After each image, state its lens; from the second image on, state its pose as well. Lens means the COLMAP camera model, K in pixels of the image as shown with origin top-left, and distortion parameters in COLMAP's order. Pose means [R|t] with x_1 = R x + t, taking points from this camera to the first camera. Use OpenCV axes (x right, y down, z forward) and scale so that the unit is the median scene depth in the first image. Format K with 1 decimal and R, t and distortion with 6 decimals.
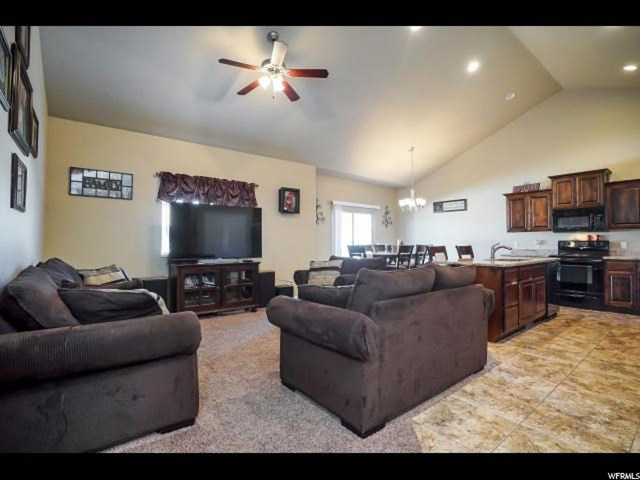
lens RADIAL K [[310.5, 0, 319.2], [0, 310.5, 232.6], [0, 0, 1]] dist [-0.052989, 0.020176]
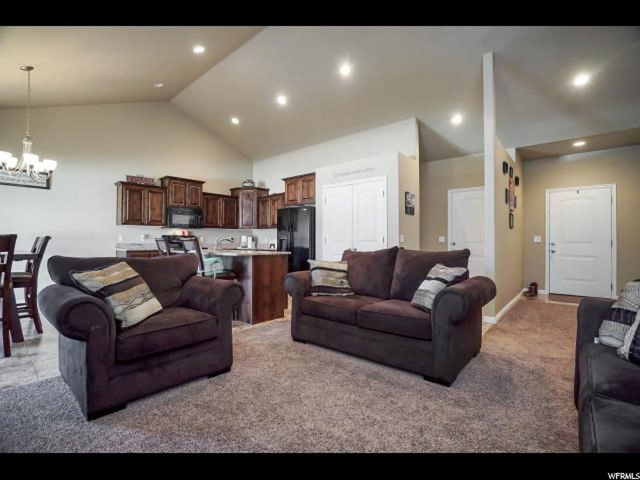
lens RADIAL K [[300.7, 0, 320.0], [0, 300.7, 240.0], [0, 0, 1]] dist [-0.064531, 0.044169]
pose [[-0.191964, 0.010226, 0.981349, -0.383430], [-0.032351, 0.999336, -0.016742, 0.044736], [-0.980869, -0.034962, -0.191506, 0.659835]]
